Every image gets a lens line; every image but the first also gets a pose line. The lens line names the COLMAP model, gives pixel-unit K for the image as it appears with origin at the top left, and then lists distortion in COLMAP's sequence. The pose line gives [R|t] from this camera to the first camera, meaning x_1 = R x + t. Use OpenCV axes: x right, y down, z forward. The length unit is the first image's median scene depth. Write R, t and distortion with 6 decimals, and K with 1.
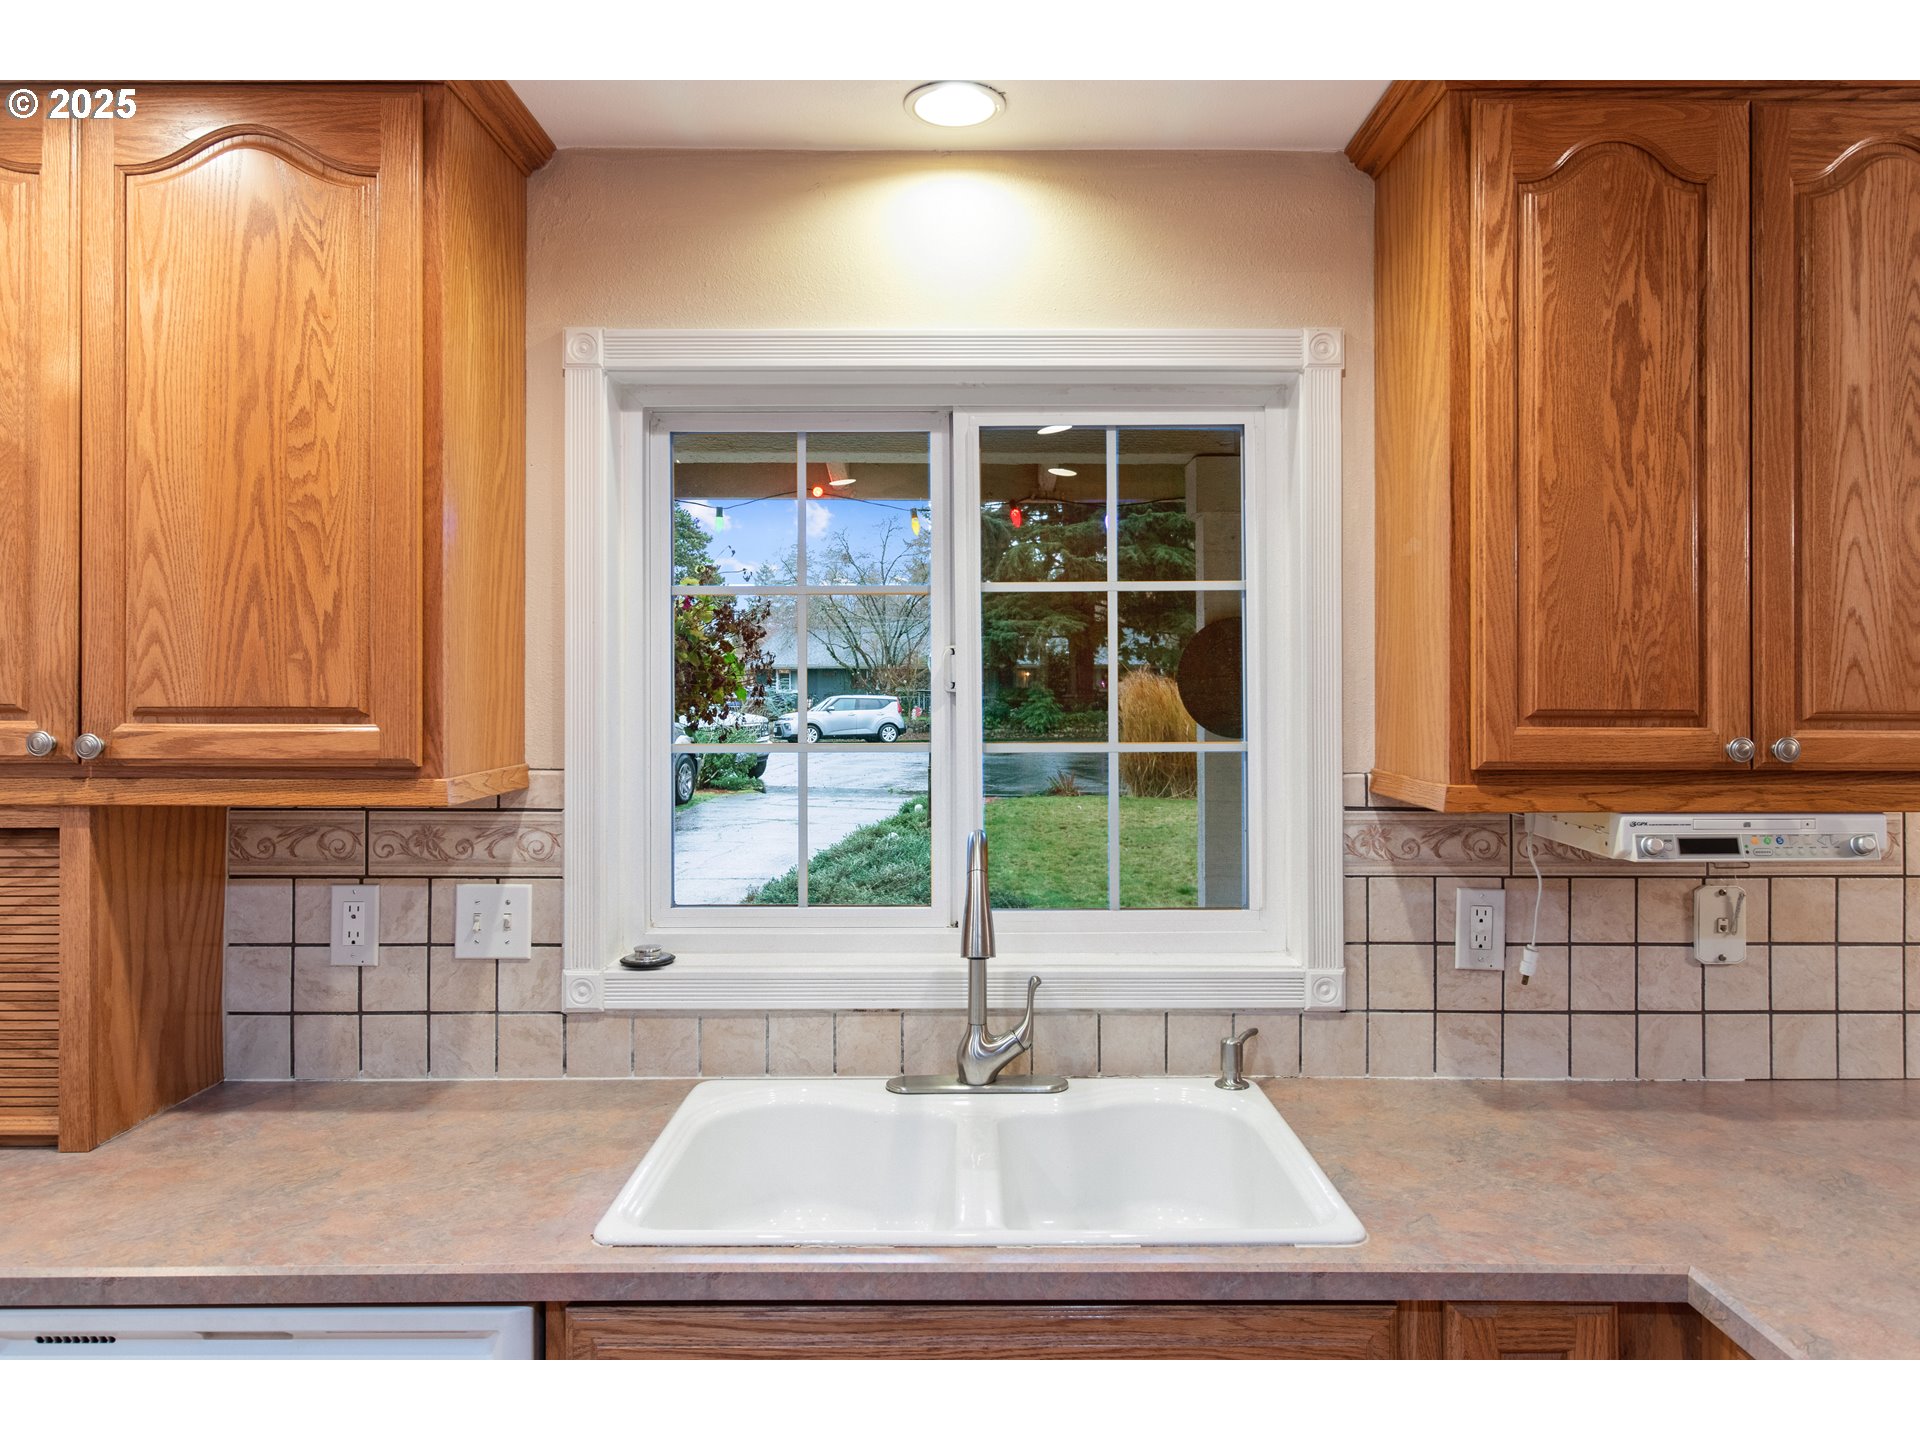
lens RADIAL K [[1270.7, 0, 968.3], [0, 1270.7, 677.7], [0, 0, 1]] dist [-0.001359, 0.000889]
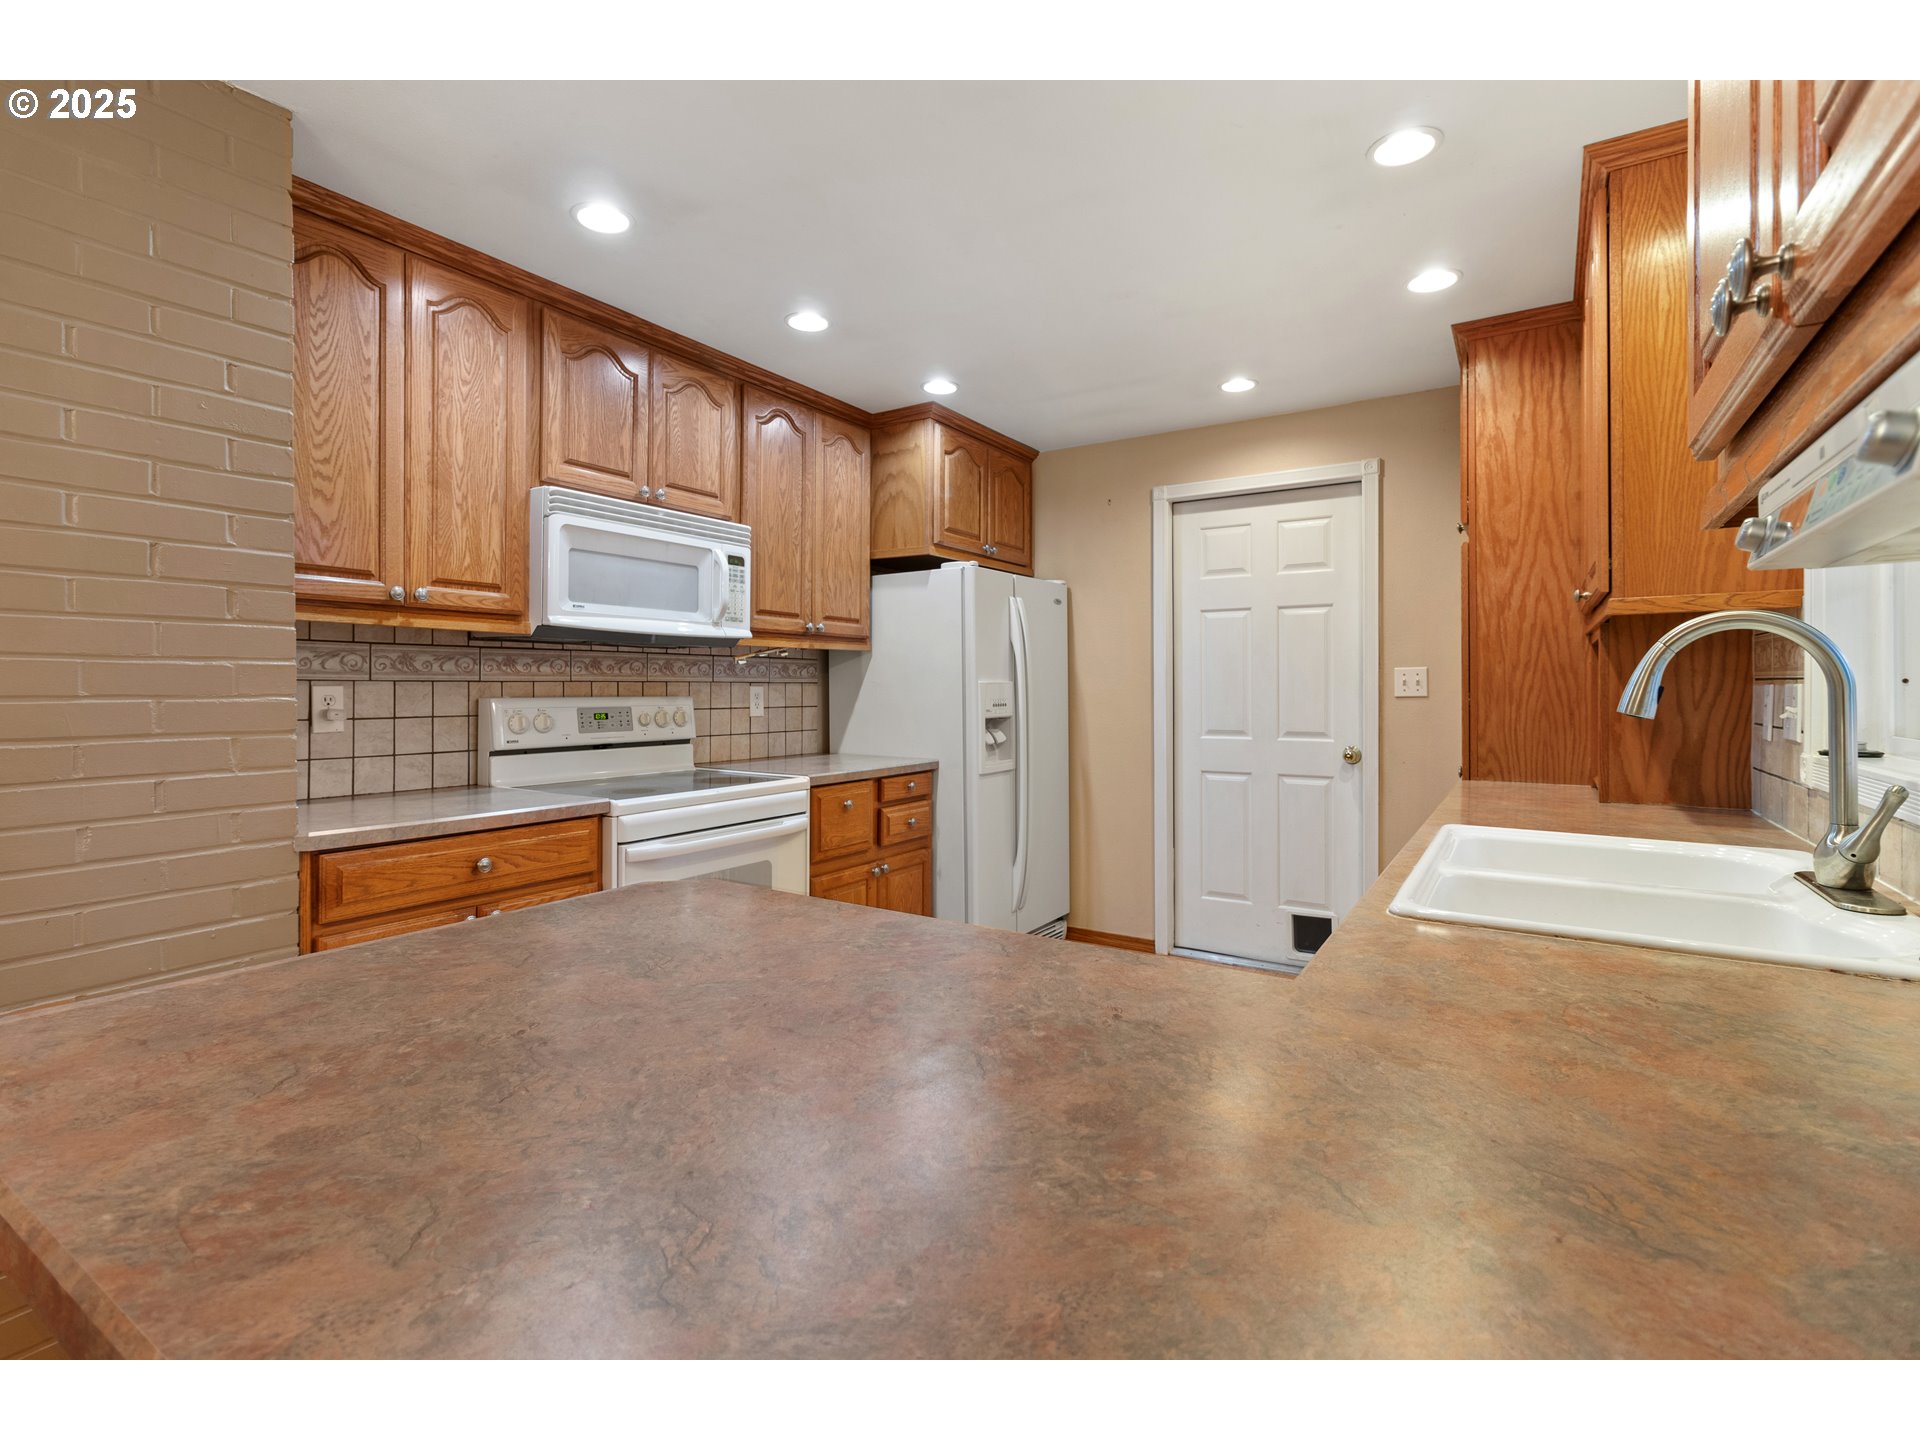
lens RADIAL K [[900.2, 0, 959.3], [0, 900.2, 684.5], [0, 0, 1]] dist [0.000760, 0.000943]
pose [[-0.535725, -0.000468, -0.844392, 0.986759], [0.008424, 0.999947, -0.005899, 0.186280], [0.844350, -0.010274, -0.535693, 0.889270]]
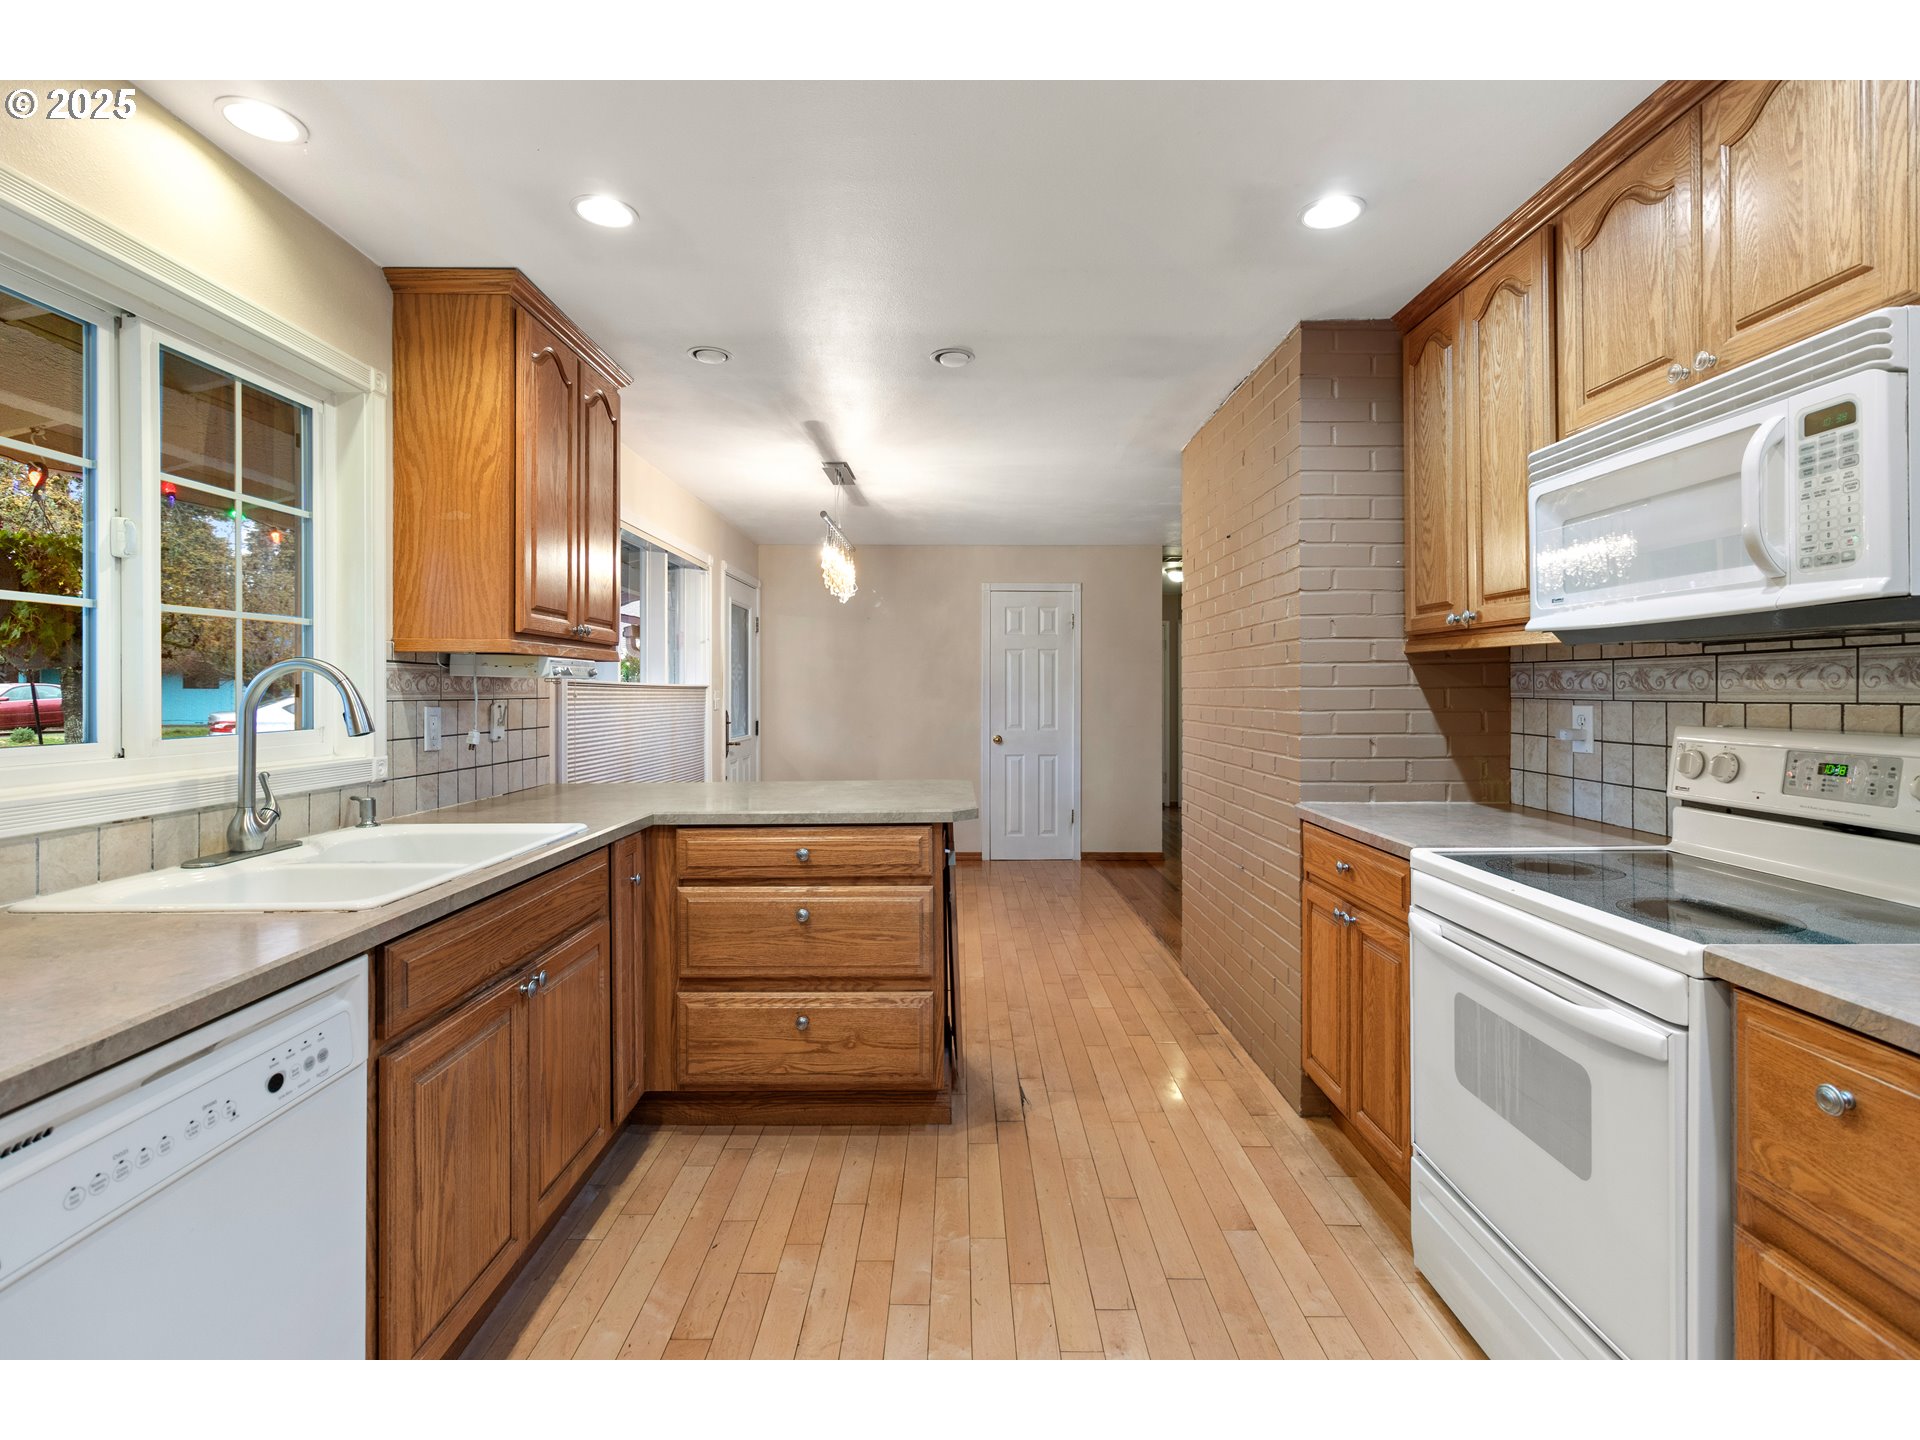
lens RADIAL K [[909.0, 0, 953.9], [0, 909.0, 689.6], [0, 0, 1]] dist [0.001687, 0.000407]
pose [[0.003565, 0.001506, 0.999993, -1.047729], [-0.008539, 0.999962, -0.001475, 0.158035], [-0.999957, -0.008534, 0.003578, 0.278306]]
